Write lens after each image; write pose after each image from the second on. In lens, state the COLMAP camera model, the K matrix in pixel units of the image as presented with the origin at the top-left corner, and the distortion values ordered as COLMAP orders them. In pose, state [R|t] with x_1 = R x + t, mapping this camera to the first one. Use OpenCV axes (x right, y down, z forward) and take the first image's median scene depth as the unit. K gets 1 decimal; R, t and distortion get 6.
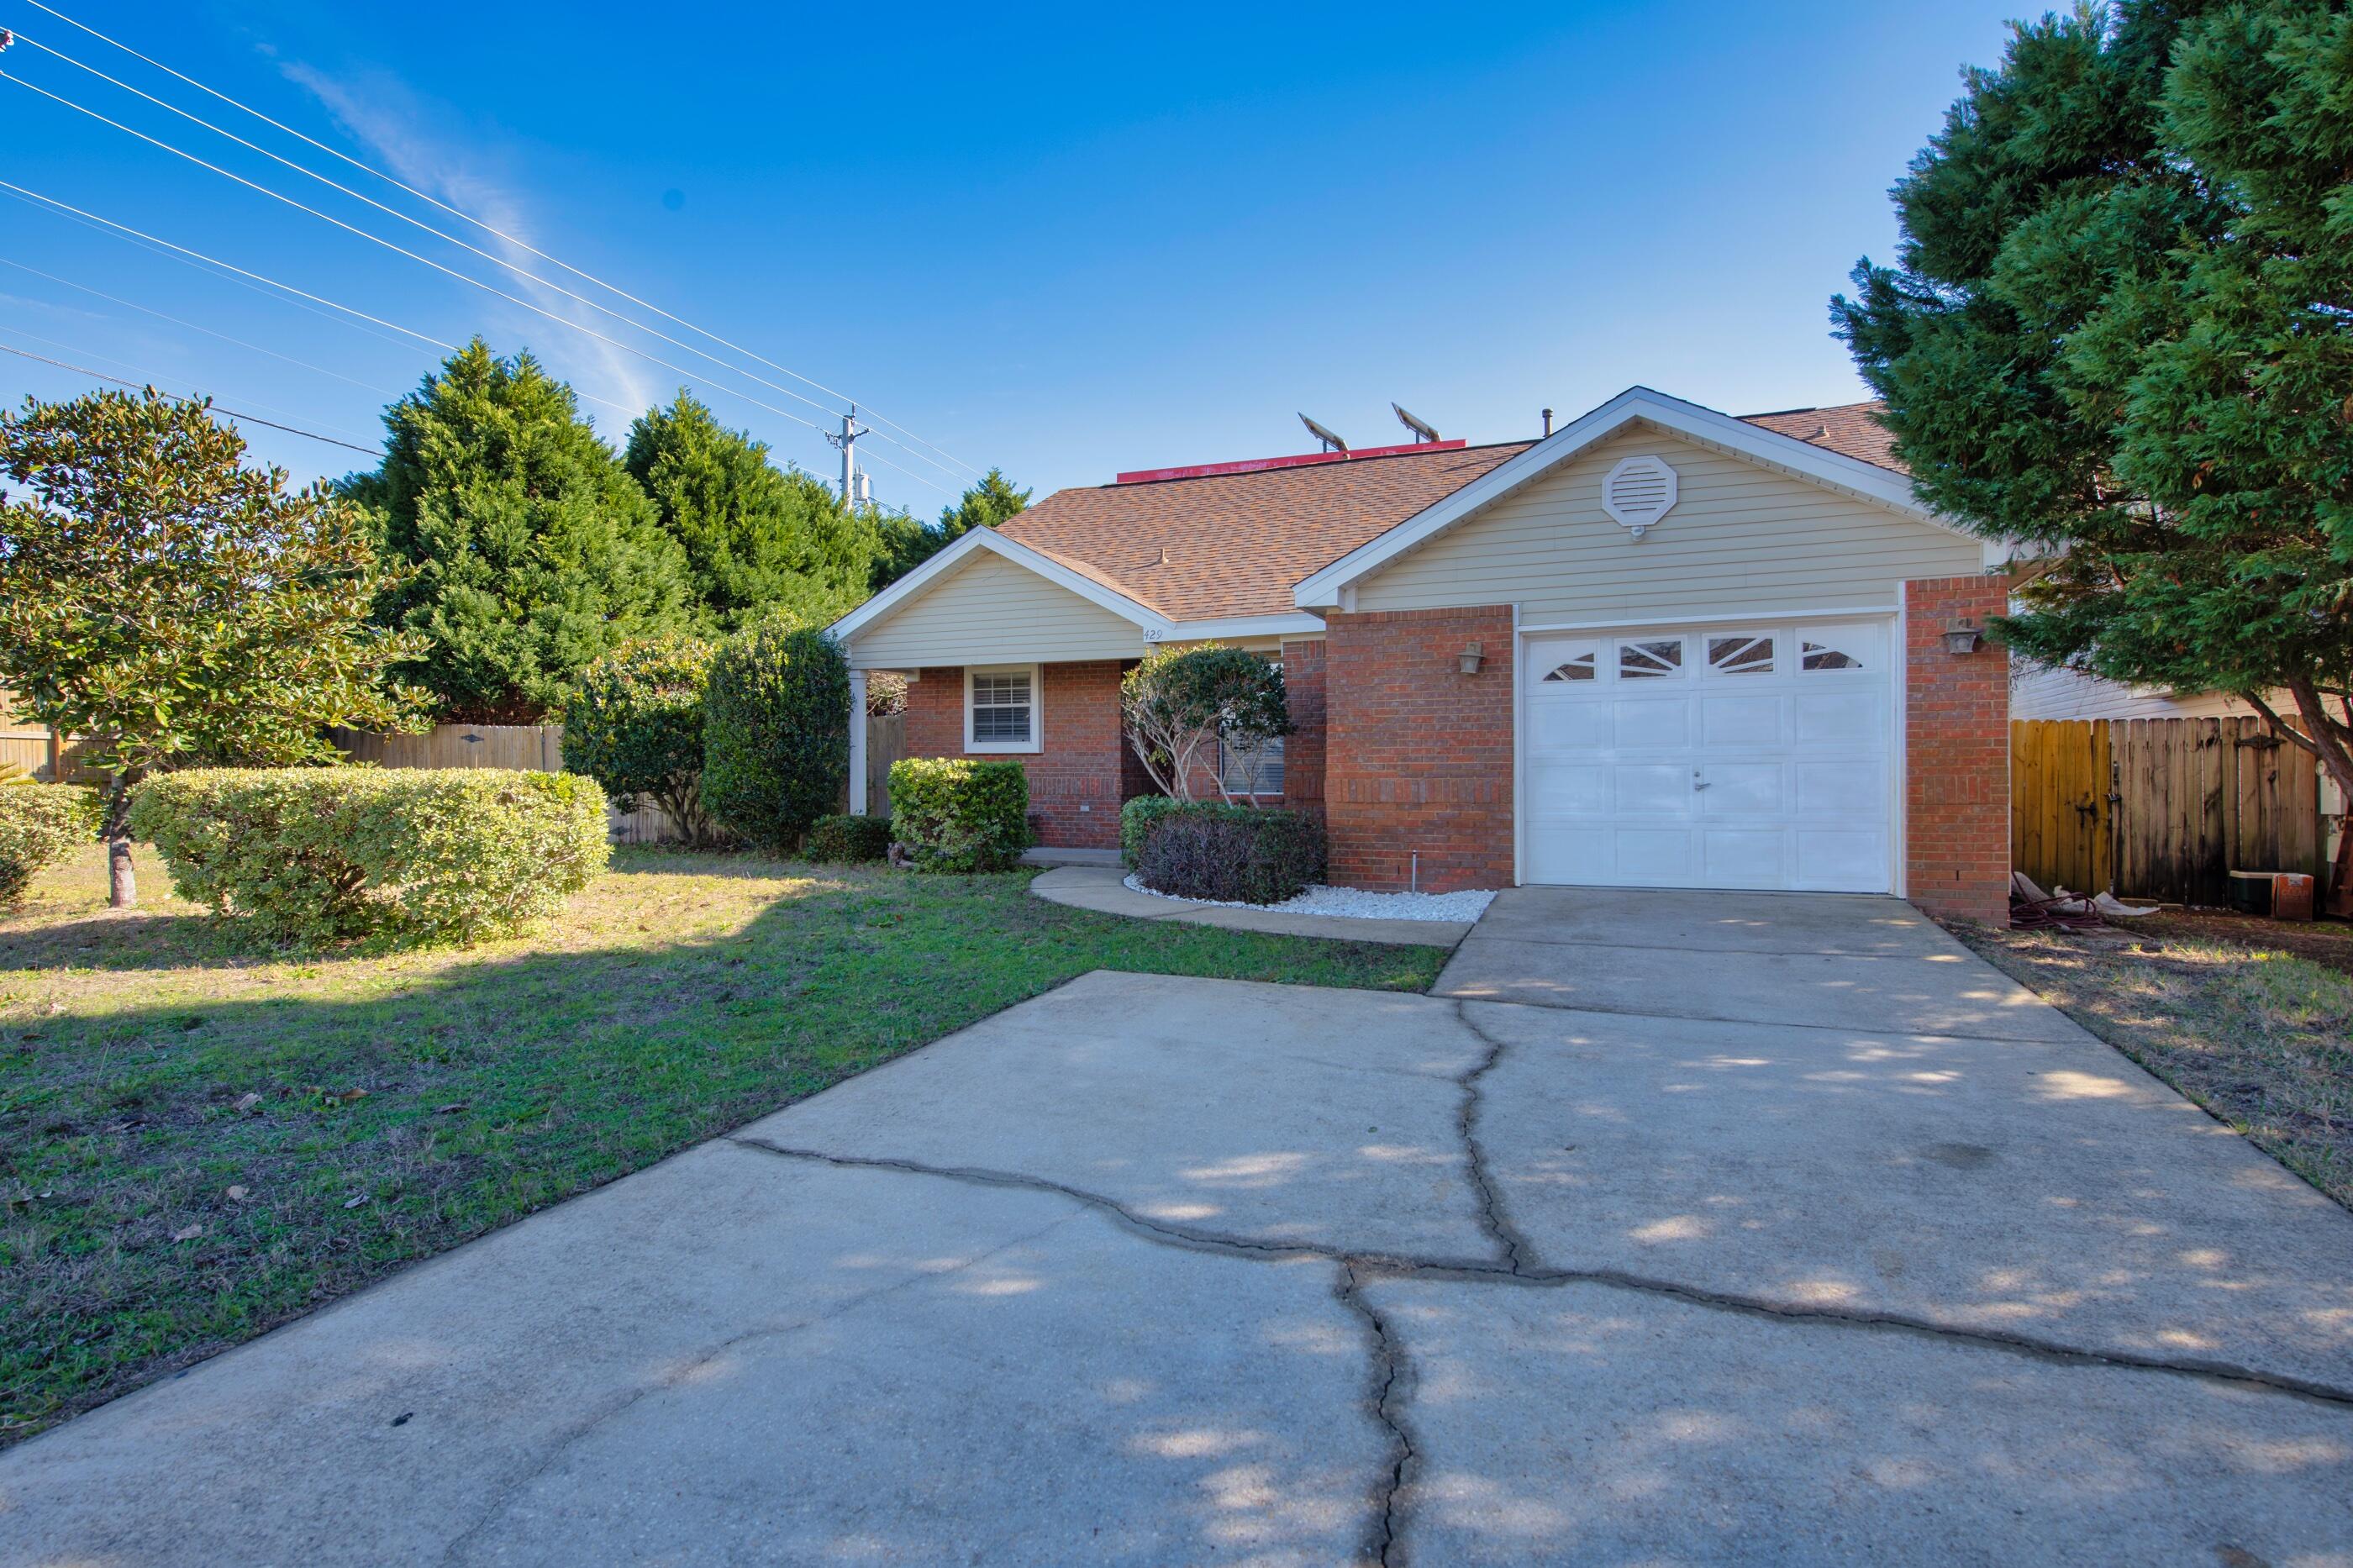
lens RADIAL K [[1138.7, 0, 1175.2], [0, 1138.7, 768.0], [0, 0, 1]] dist [-0.001239, -0.002481]
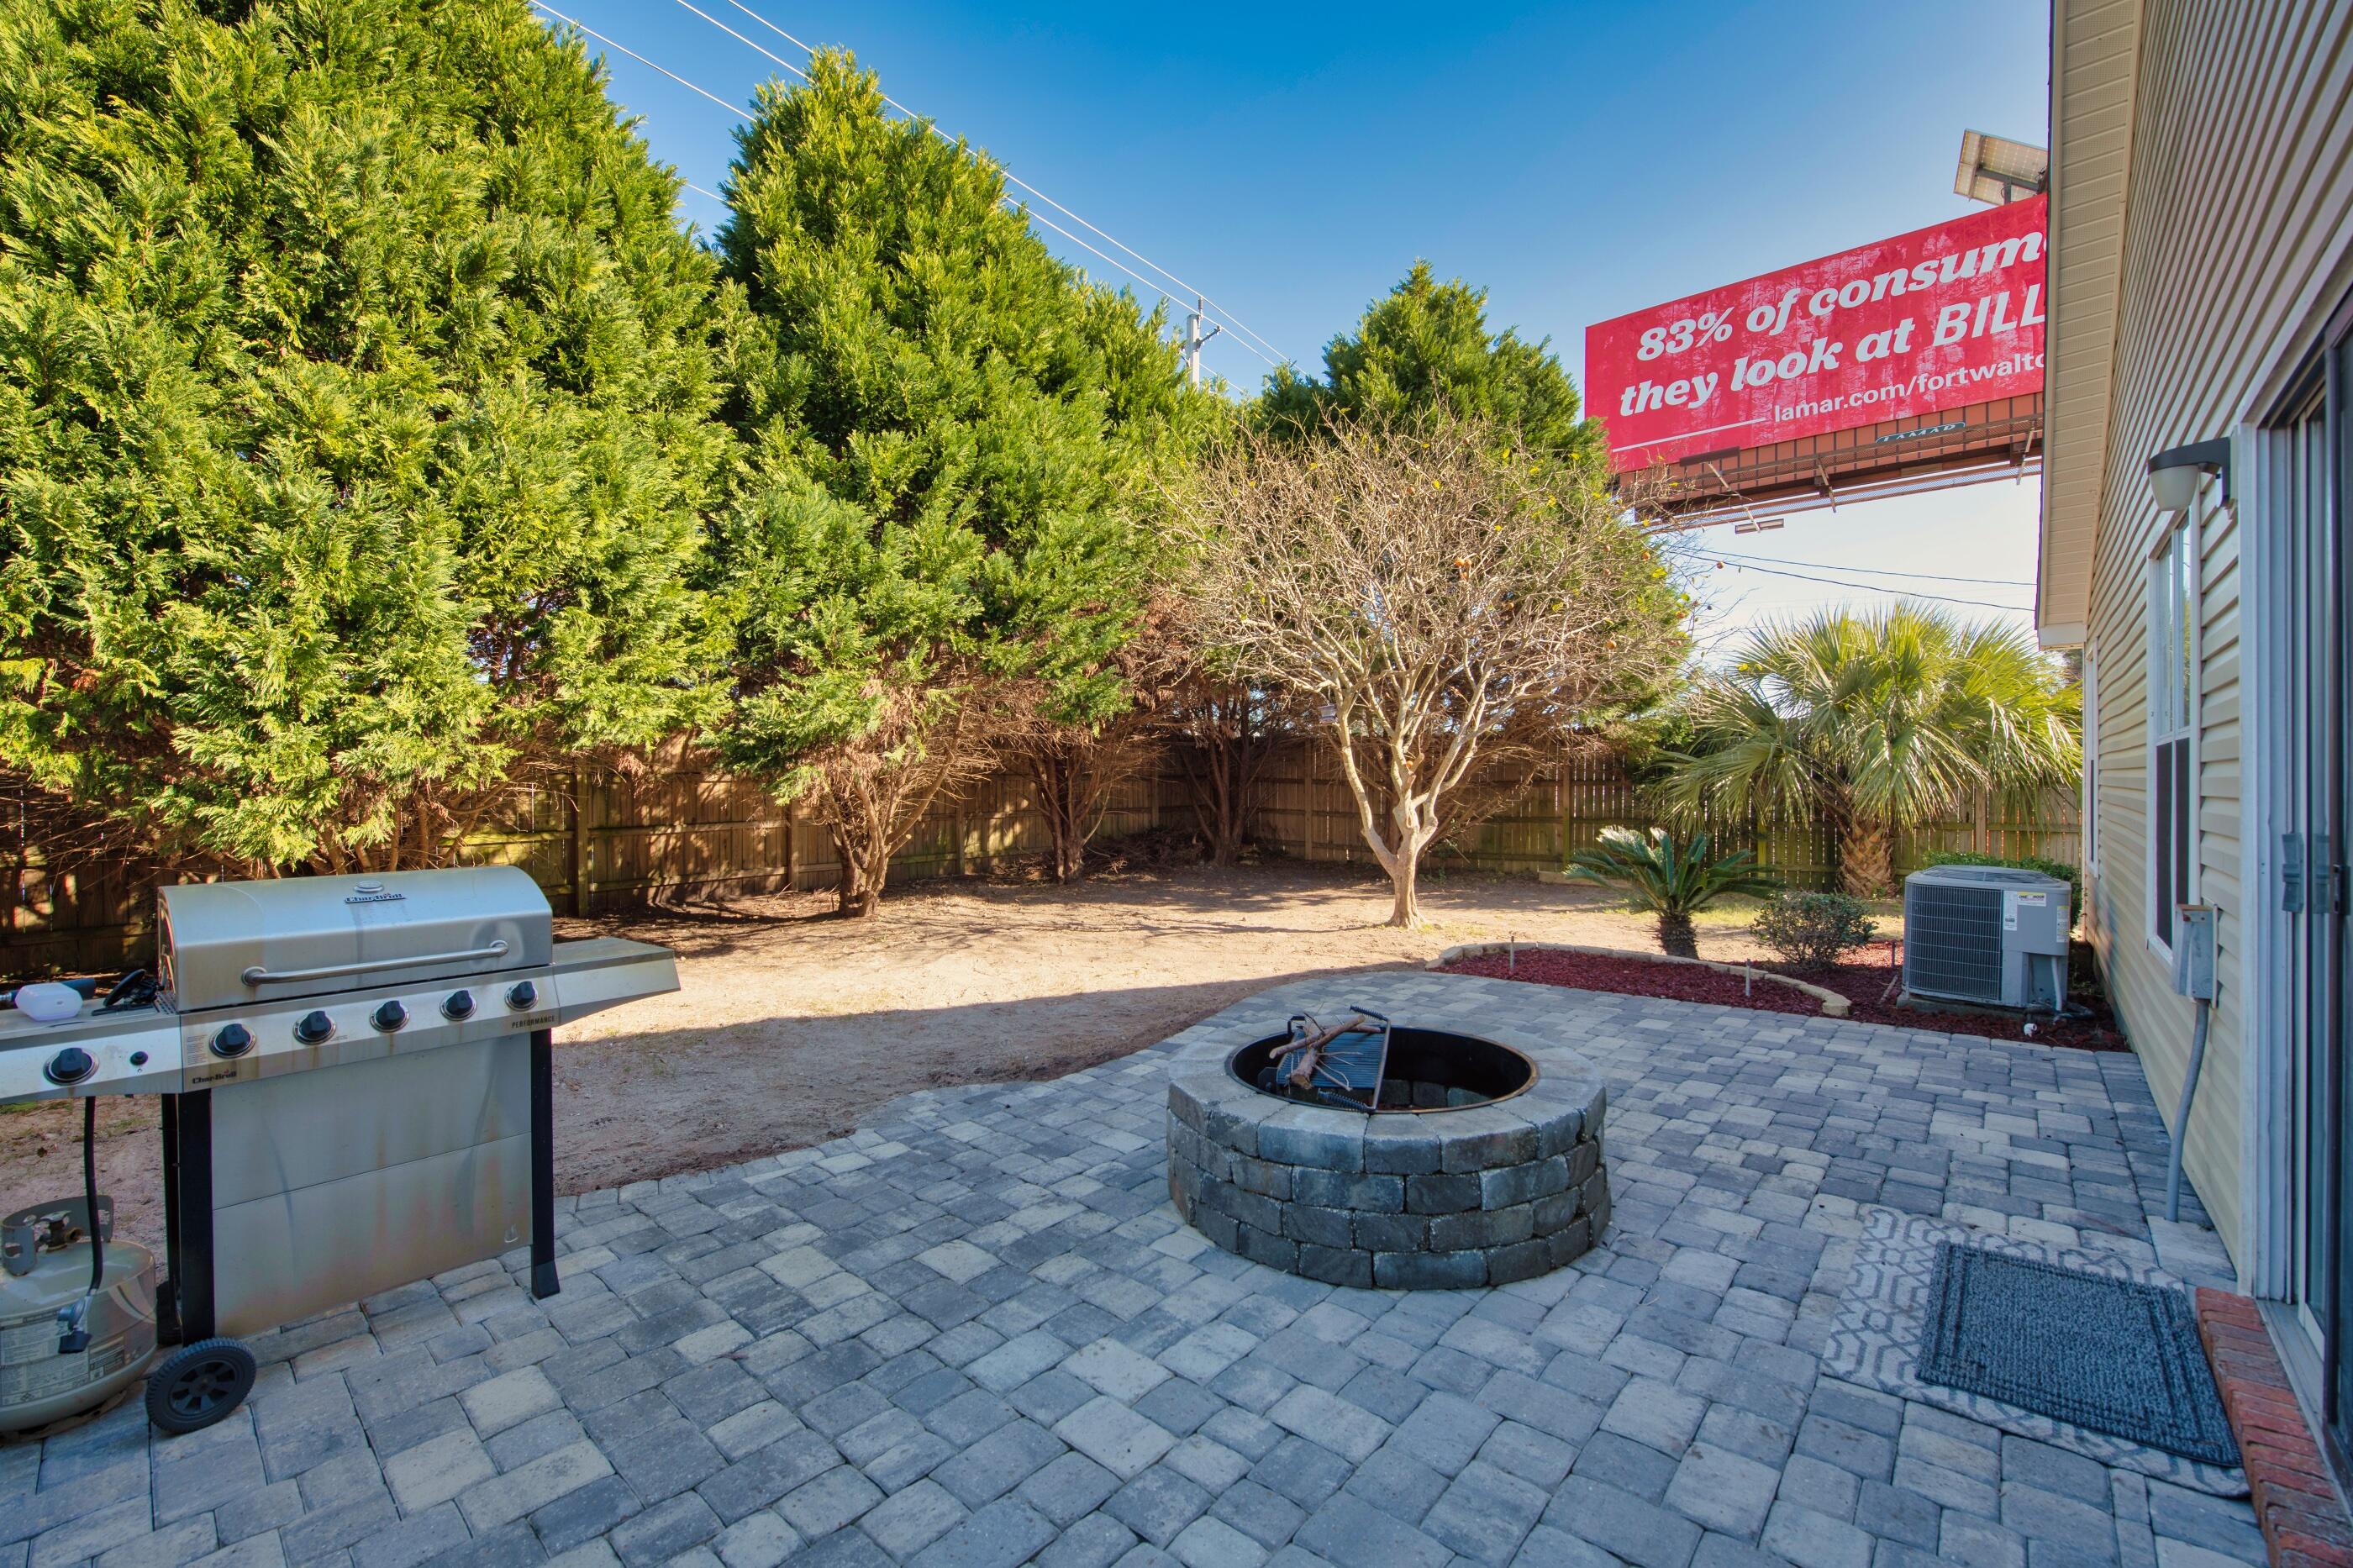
lens RADIAL K [[965.9, 0, 1183.7], [0, 965.9, 788.1], [0, 0, 1]] dist [-0.001016, -0.000047]
pose [[0.948706, -0.001955, -0.316154, -0.405159], [0.004154, 0.999972, 0.006283, -0.034934], [0.316133, -0.007274, 0.948687, 1.697634]]
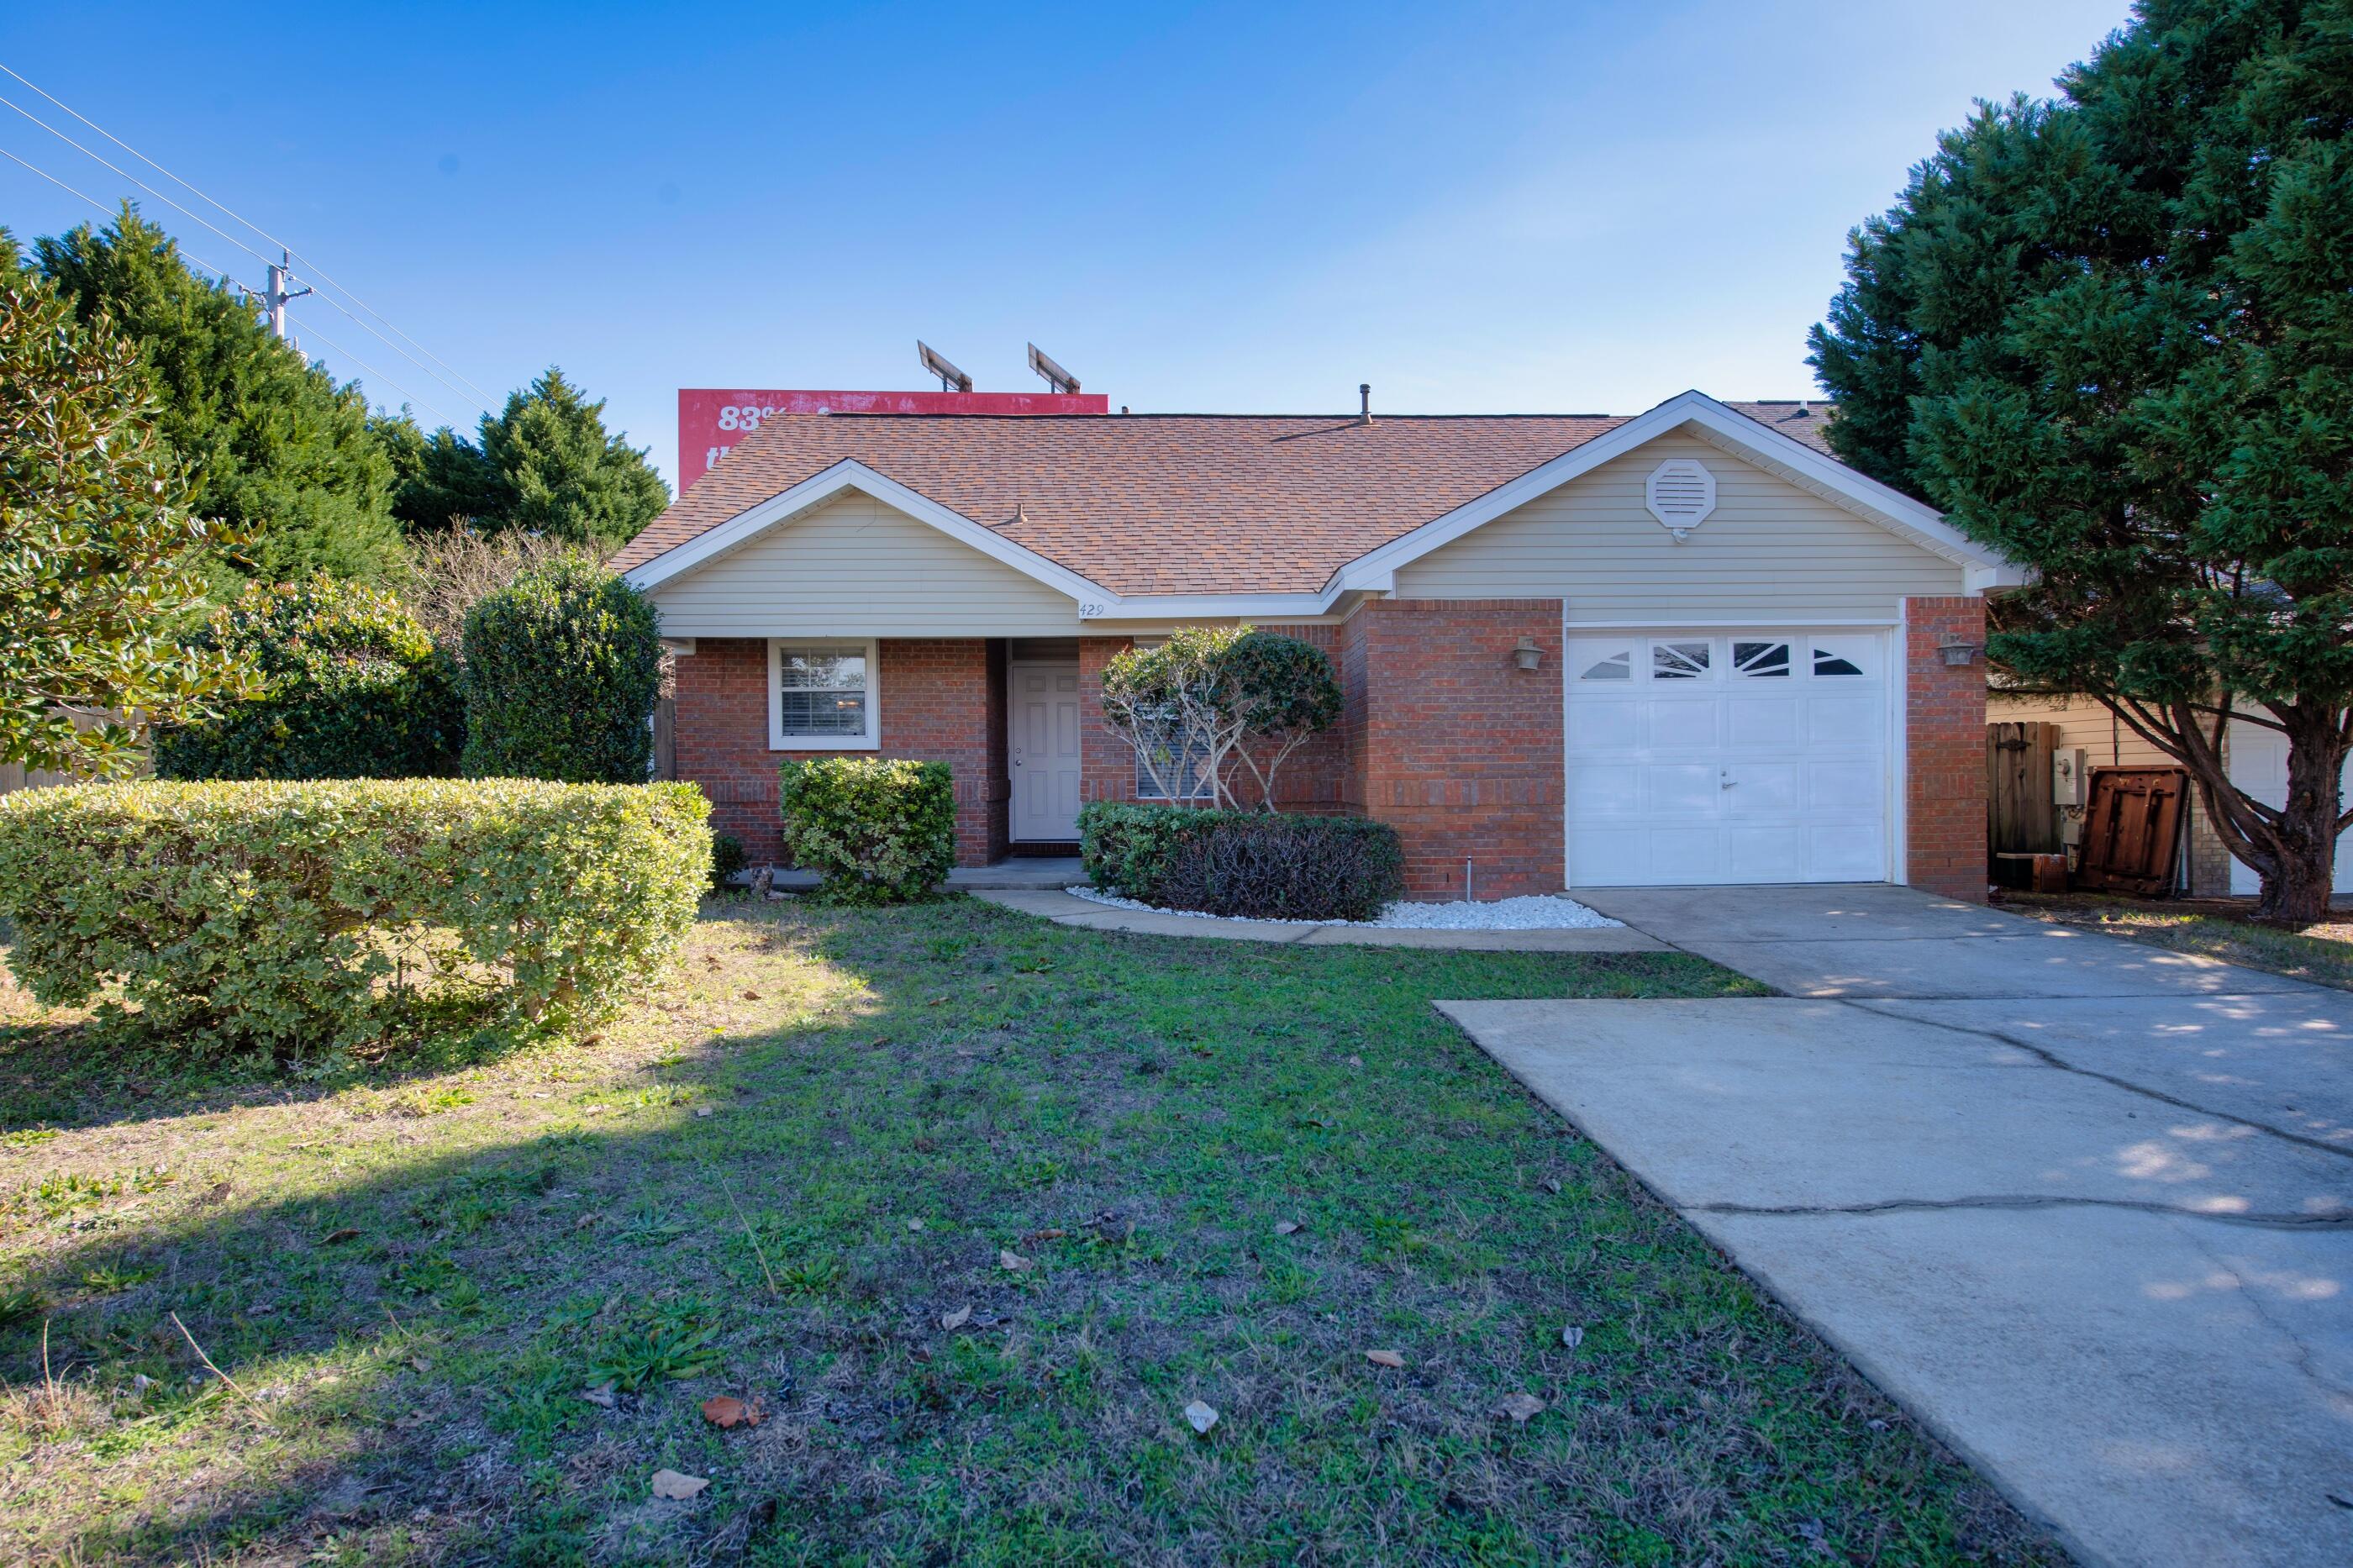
lens RADIAL K [[1327.3, 0, 1177.7], [0, 1327.3, 783.6], [0, 0, 1]] dist [-0.008944, 0.005775]
pose [[0.915617, -0.009533, 0.401939, -0.456673], [0.003129, 0.999858, 0.016585, -0.006429], [-0.402040, -0.013928, 0.915516, 0.094100]]
